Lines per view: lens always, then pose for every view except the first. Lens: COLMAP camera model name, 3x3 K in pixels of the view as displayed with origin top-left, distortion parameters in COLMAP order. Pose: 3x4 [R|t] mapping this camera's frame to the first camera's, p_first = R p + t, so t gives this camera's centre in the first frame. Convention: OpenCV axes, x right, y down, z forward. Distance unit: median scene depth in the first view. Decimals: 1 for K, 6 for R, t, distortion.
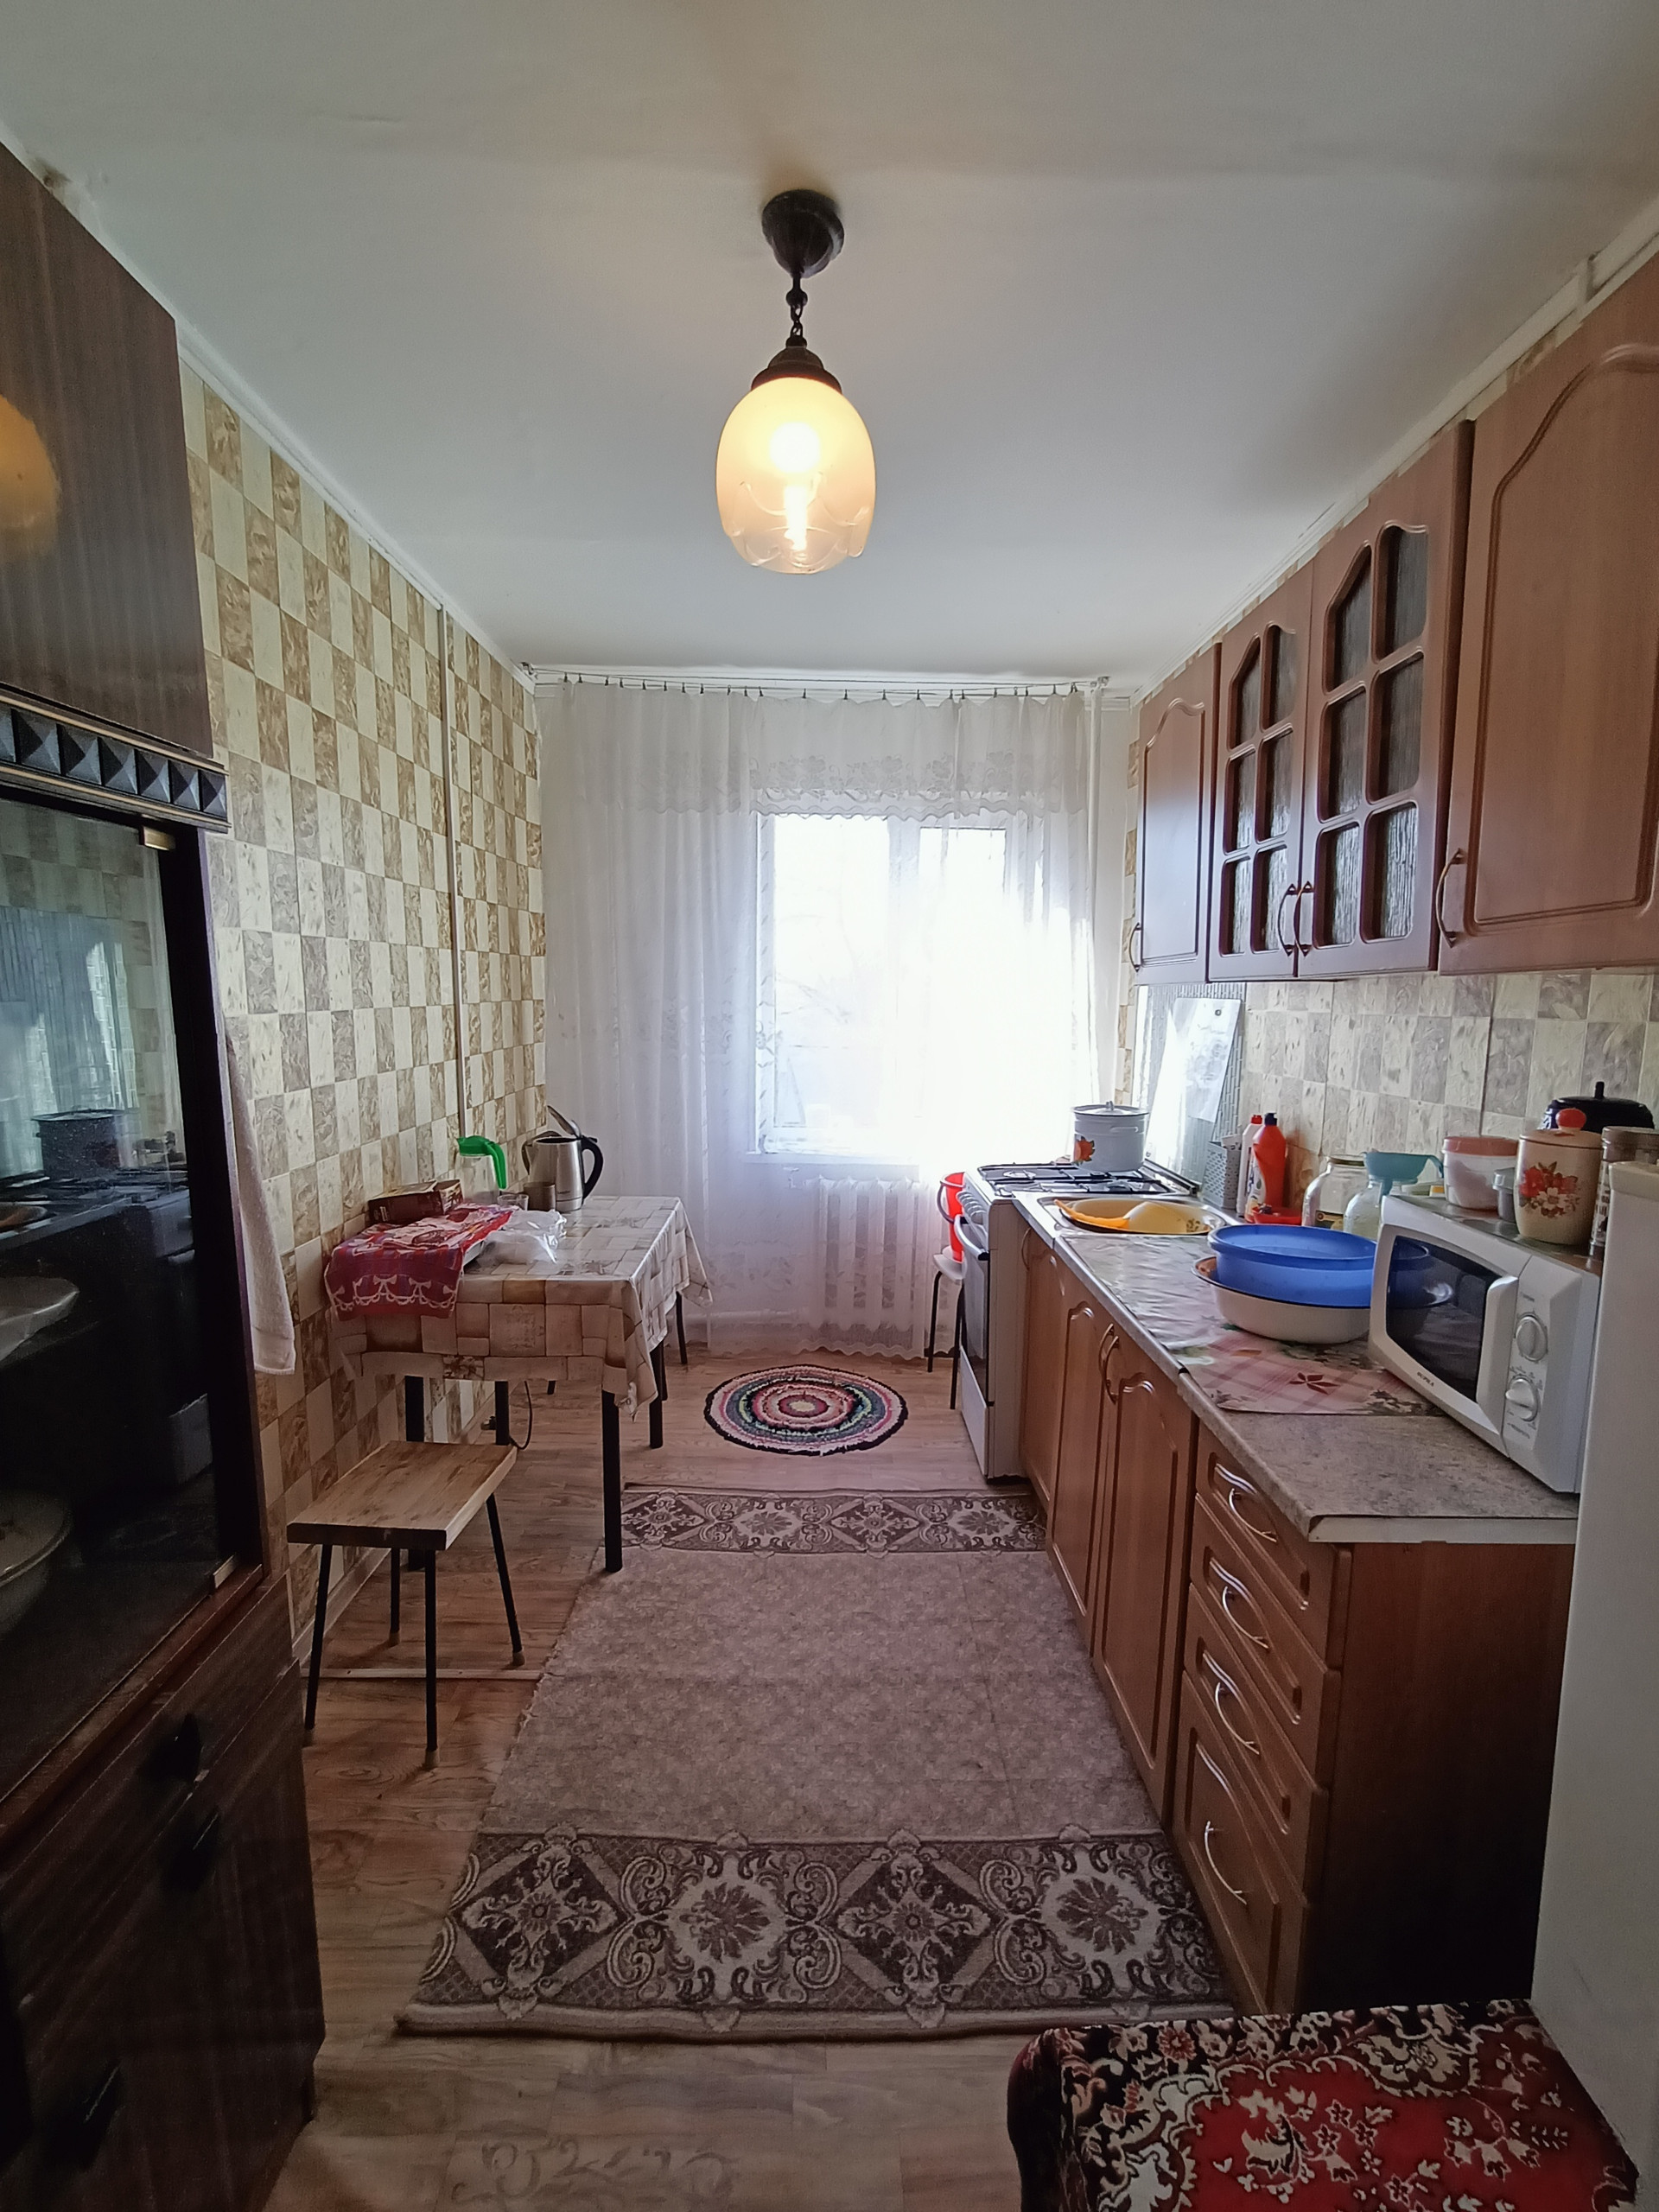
lens RADIAL K [[982.3, 0, 828.2], [0, 982.3, 1110.3], [0, 0, 1]] dist [0.000030, 0.000063]
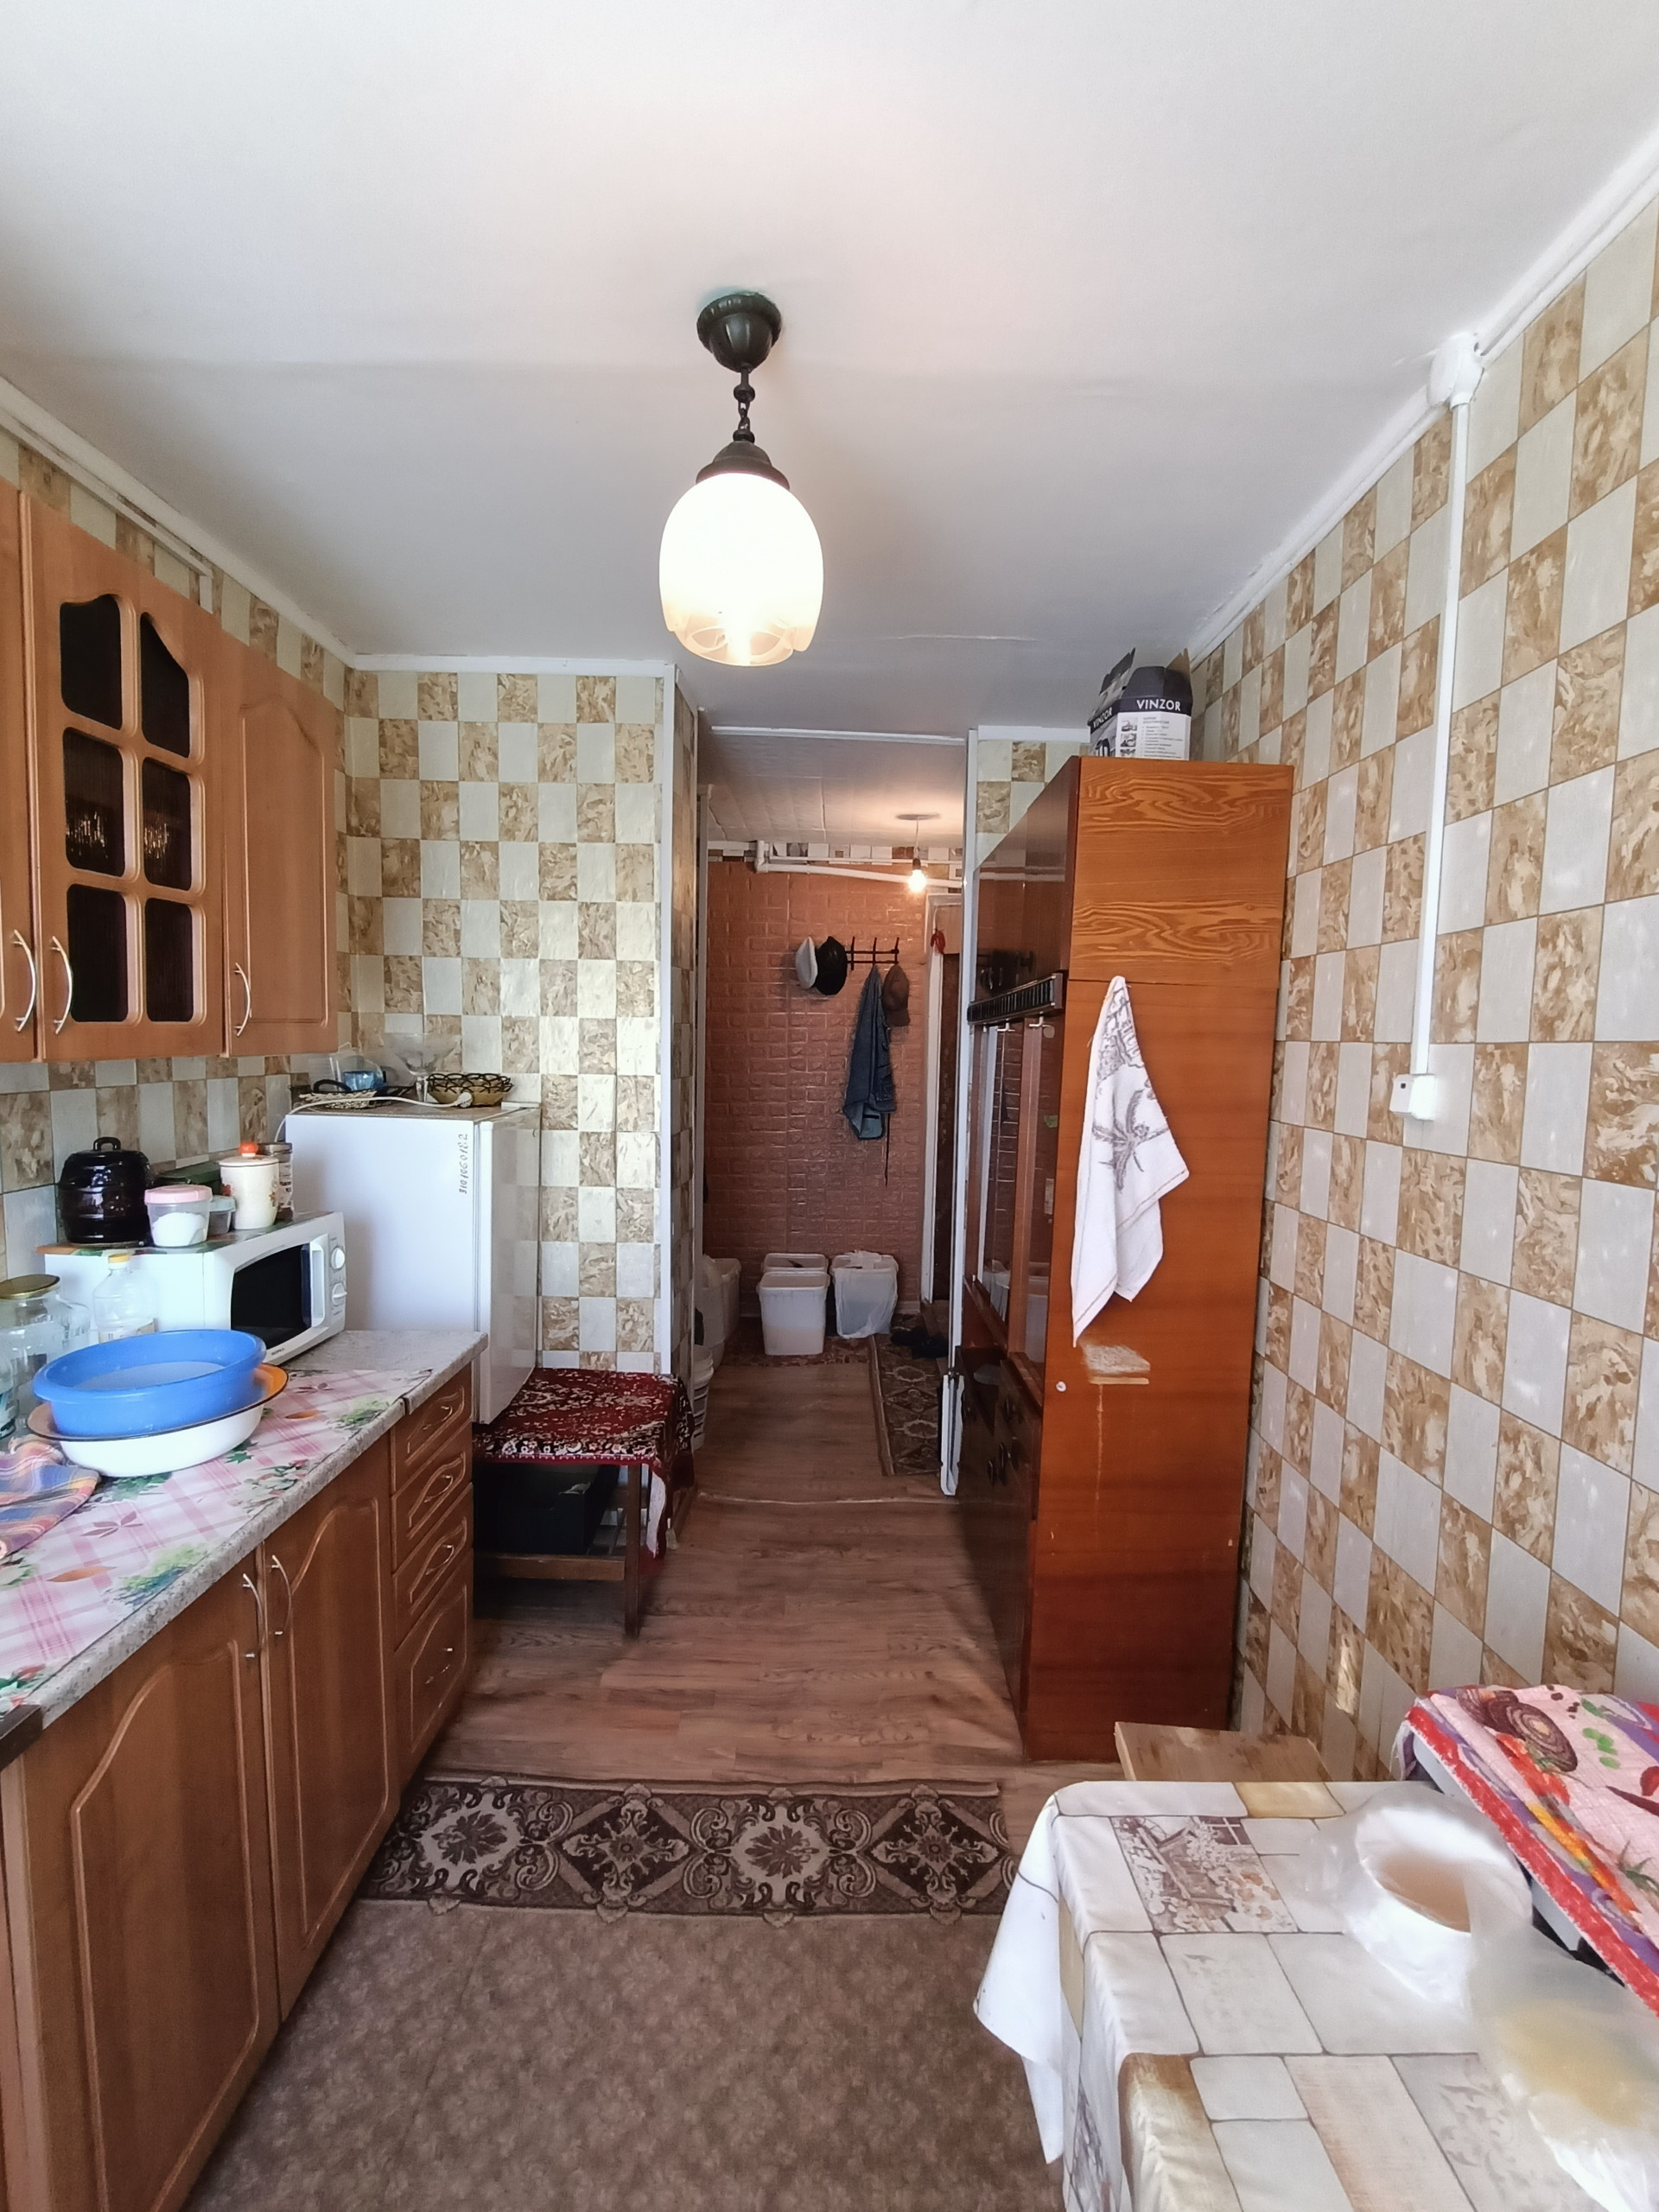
lens RADIAL K [[982.3, 0, 831.6], [0, 982.3, 1115.6], [0, 0, 1]] dist [0.000030, 0.000063]
pose [[-0.999393, -0.034471, 0.005129, -0.135634], [-0.032857, 0.981021, 0.191095, -0.287524], [-0.011619, 0.190811, -0.981558, 1.936471]]
